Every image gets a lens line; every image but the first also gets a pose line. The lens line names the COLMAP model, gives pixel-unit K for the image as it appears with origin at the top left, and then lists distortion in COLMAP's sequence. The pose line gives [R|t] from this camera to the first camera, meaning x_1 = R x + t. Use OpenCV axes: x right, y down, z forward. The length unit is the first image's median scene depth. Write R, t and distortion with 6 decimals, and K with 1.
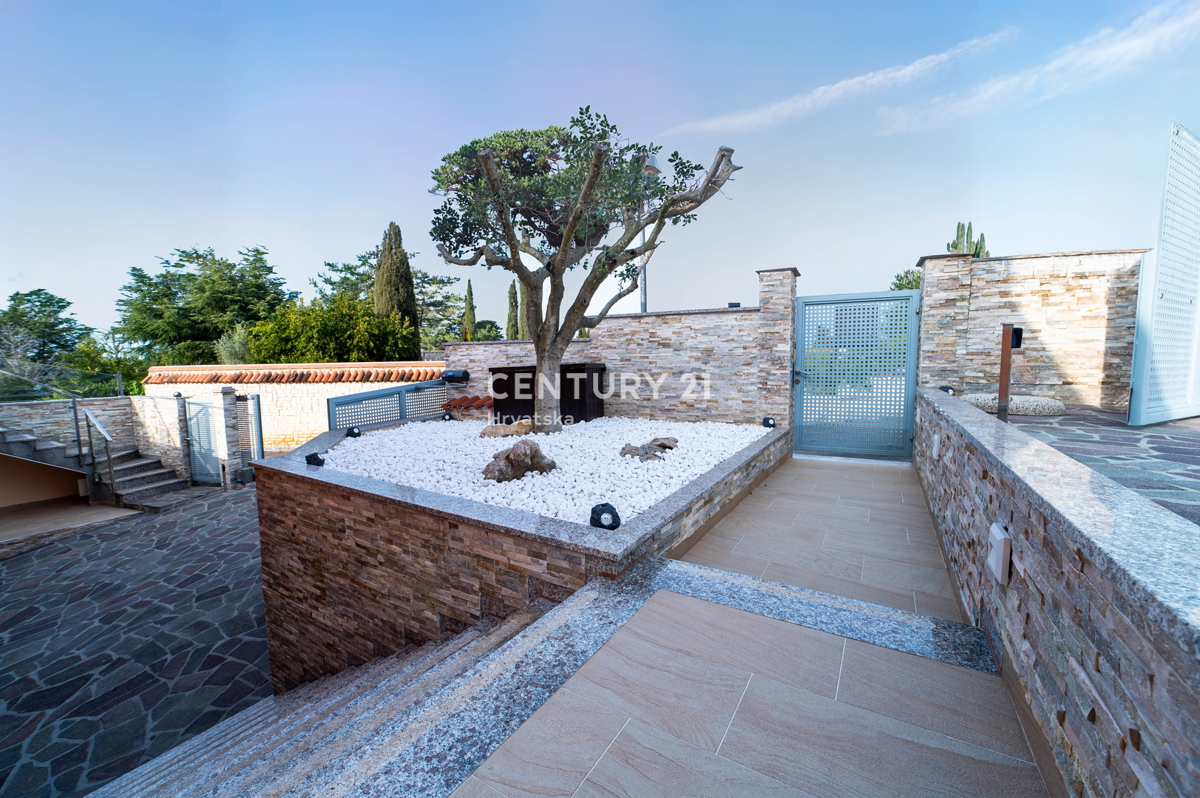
lens RADIAL K [[460.8, 0, 595.5], [0, 460.8, 401.6], [0, 0, 1]] dist [-0.001277, 0.000163]
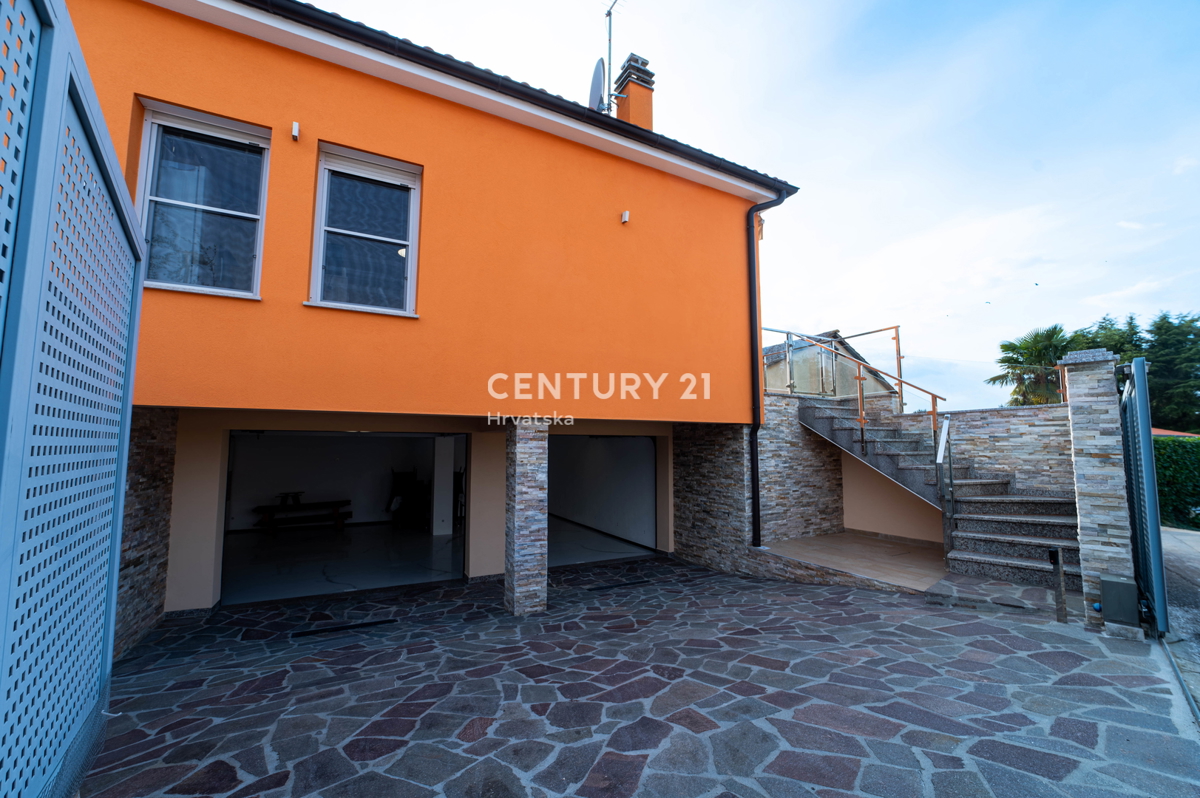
lens RADIAL K [[460.8, 0, 599.6], [0, 460.8, 400.7], [0, 0, 1]] dist [-0.001277, 0.000163]
pose [[-0.495787, -0.065495, -0.865971, -0.295179], [-0.067736, 0.997031, -0.036627, 0.055920], [0.865799, 0.040498, -0.498751, 0.954677]]
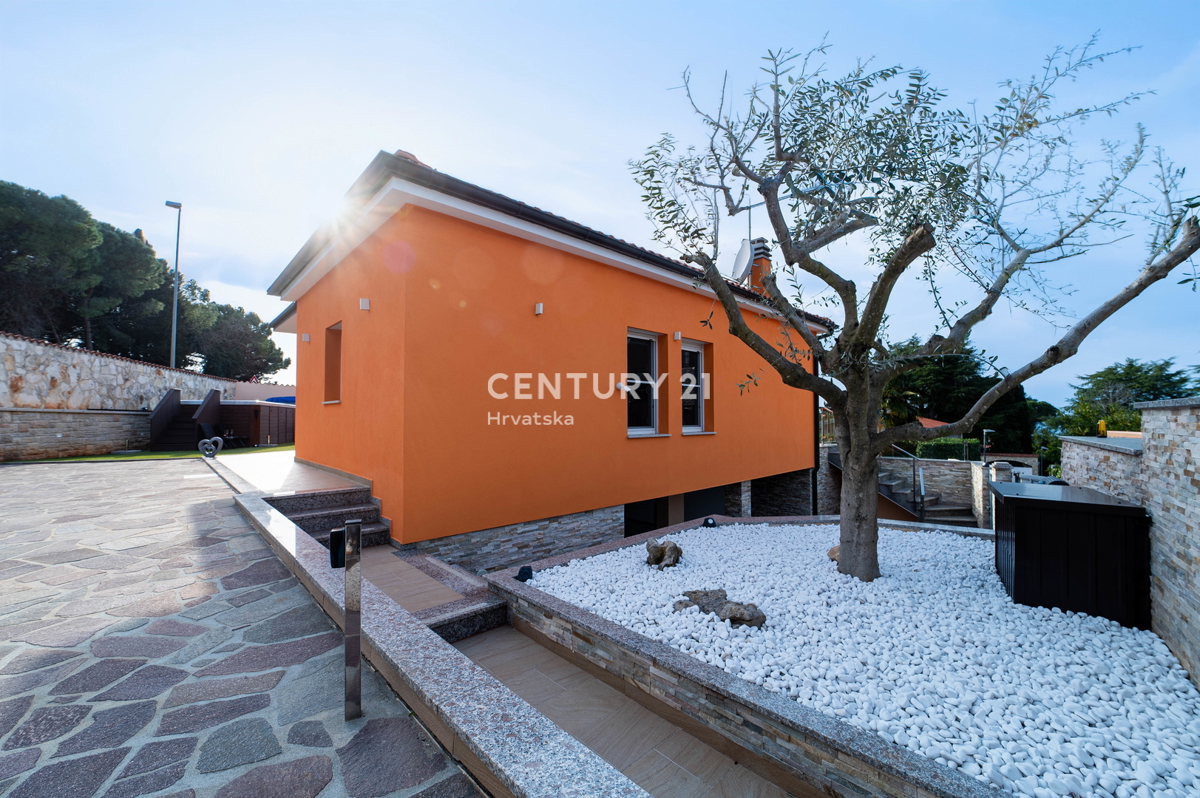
lens RADIAL K [[460.8, 0, 598.7], [0, 460.8, 402.1], [0, 0, 1]] dist [-0.001277, 0.000163]
pose [[-0.251499, -0.017993, -0.967690, 0.437086], [-0.080474, 0.996754, 0.002381, -0.108502], [0.964506, 0.078472, -0.252131, 0.456523]]
